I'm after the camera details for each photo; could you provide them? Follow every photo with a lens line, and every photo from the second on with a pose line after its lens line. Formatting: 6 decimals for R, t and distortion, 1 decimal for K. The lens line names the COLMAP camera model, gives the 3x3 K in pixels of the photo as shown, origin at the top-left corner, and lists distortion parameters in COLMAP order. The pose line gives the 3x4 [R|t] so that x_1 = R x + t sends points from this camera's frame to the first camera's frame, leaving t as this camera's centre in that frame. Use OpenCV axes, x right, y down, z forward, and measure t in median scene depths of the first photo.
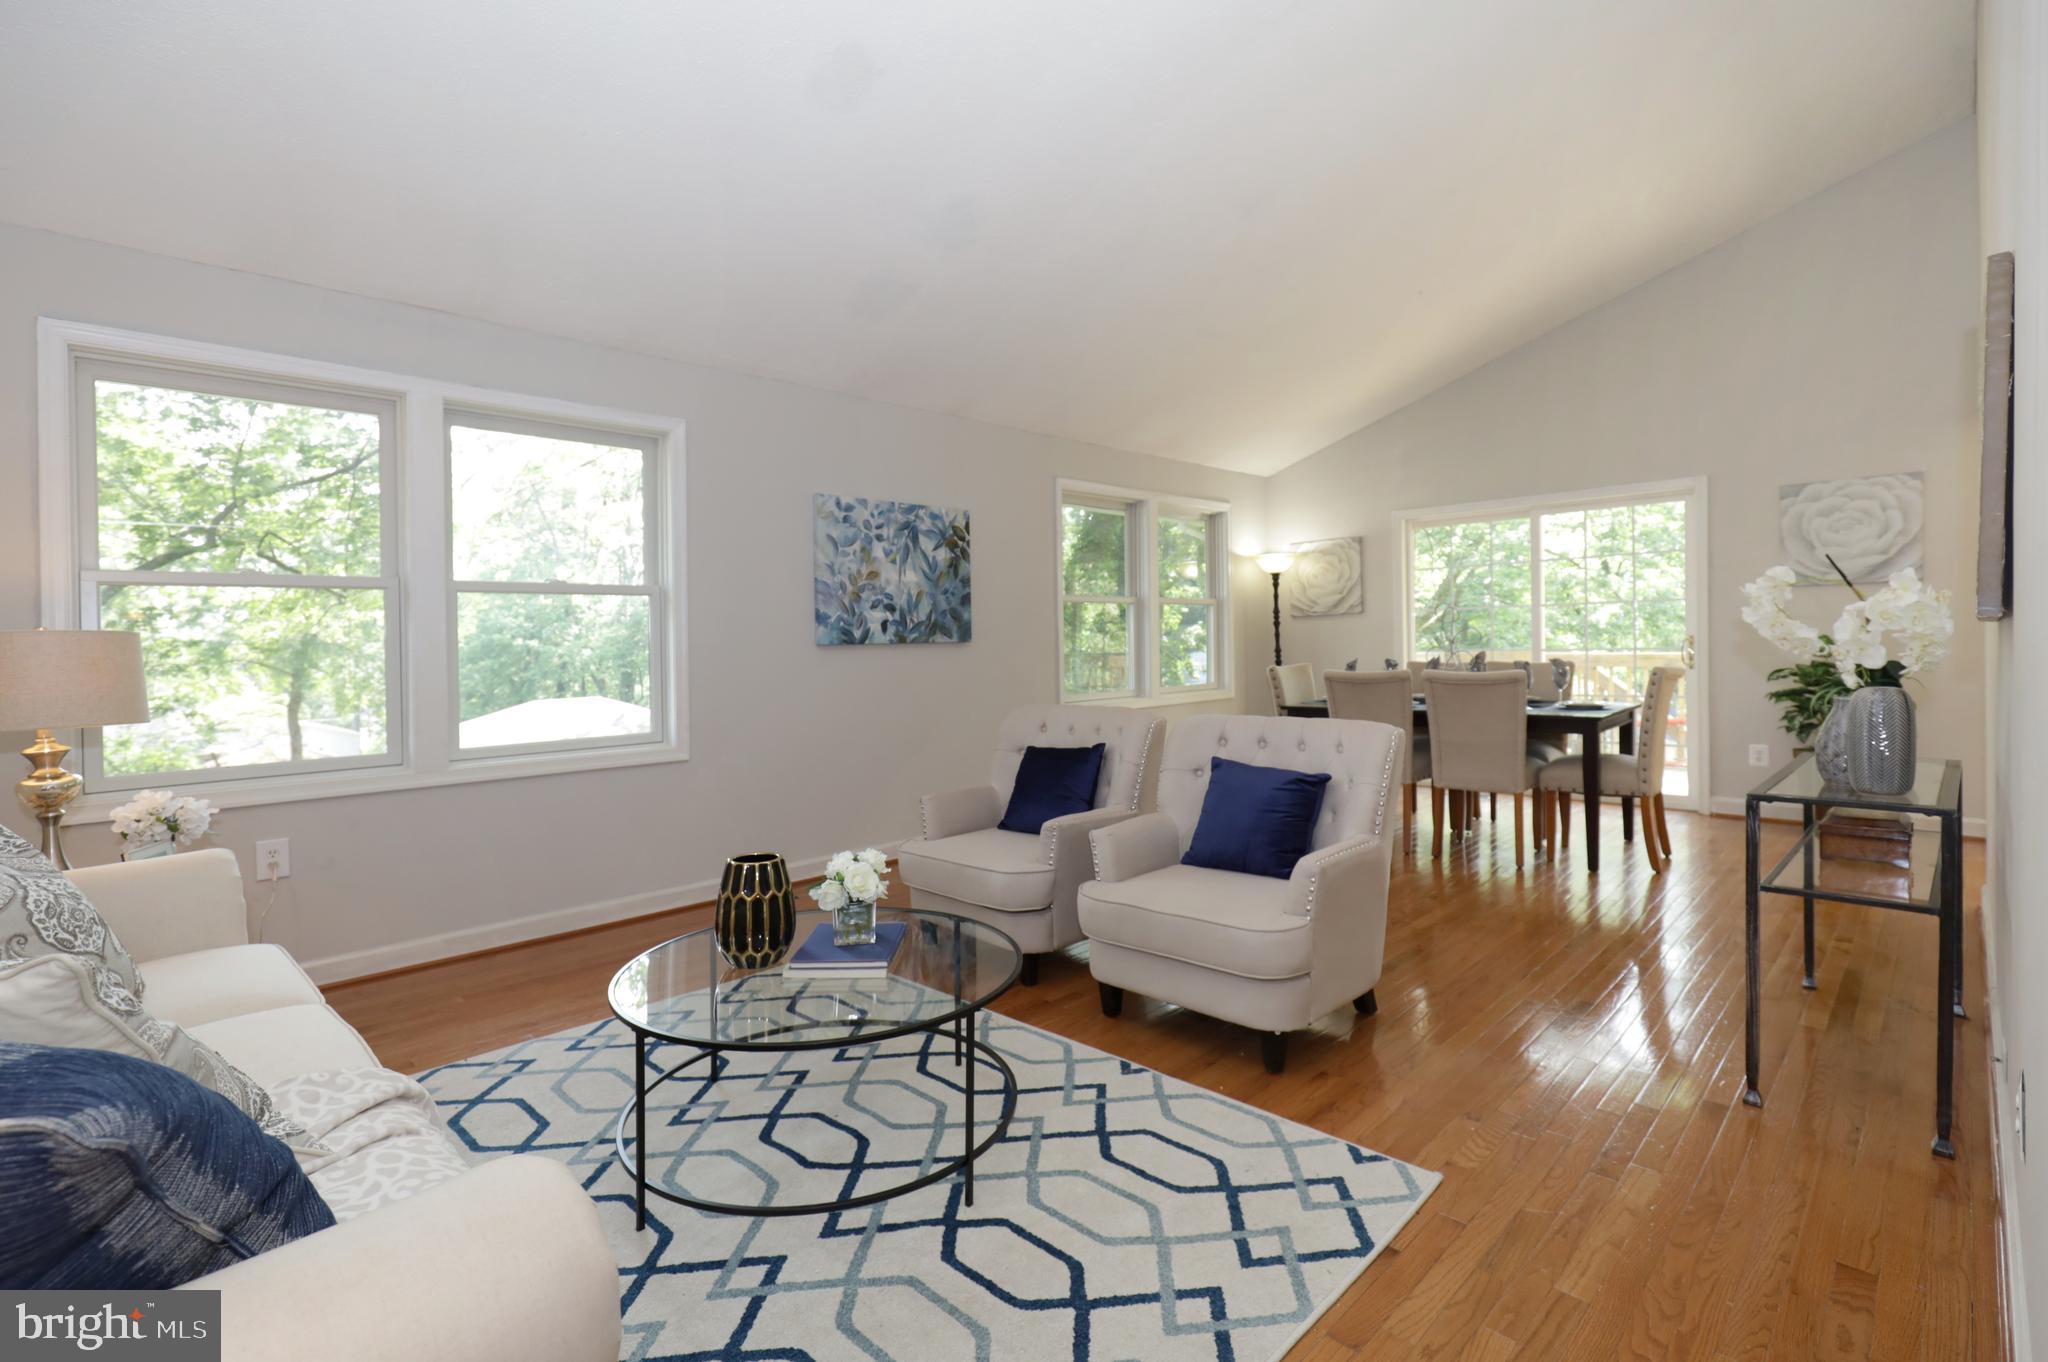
lens RADIAL K [[928.6, 0, 1049.6], [0, 928.6, 629.7], [0, 0, 1]] dist [0.002251, -0.000423]
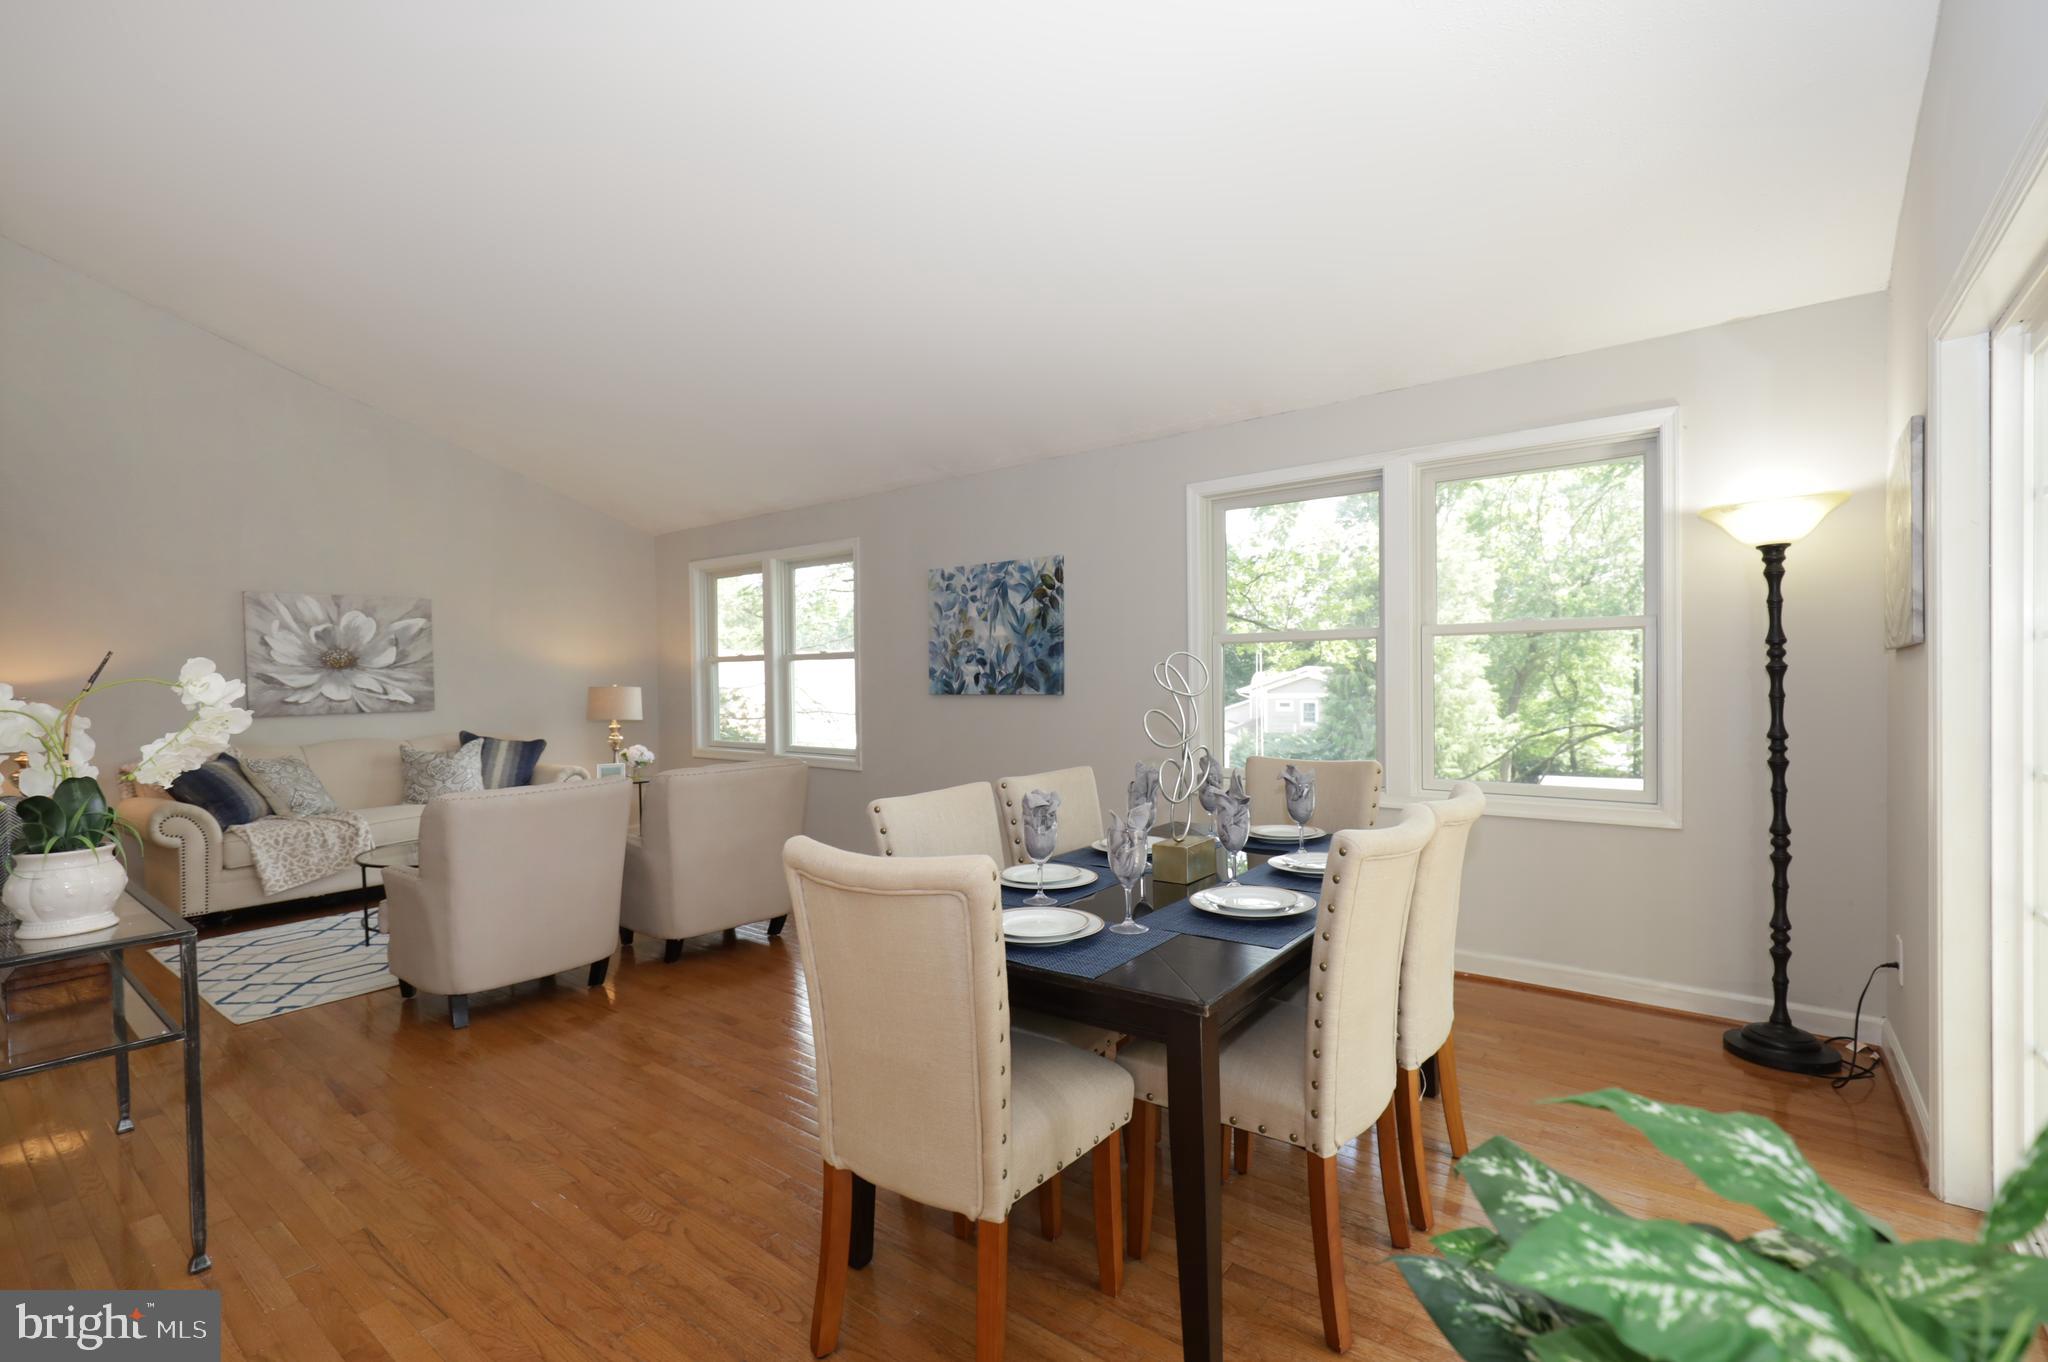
lens RADIAL K [[928.6, 0, 1019.6], [0, 928.6, 691.6], [0, 0, 1]] dist [0.002251, -0.000423]
pose [[0.110971, 0.021203, -0.993597, 0.888202], [0.009572, 0.999703, 0.022402, -0.012064], [0.993778, -0.011996, 0.110735, 0.891142]]
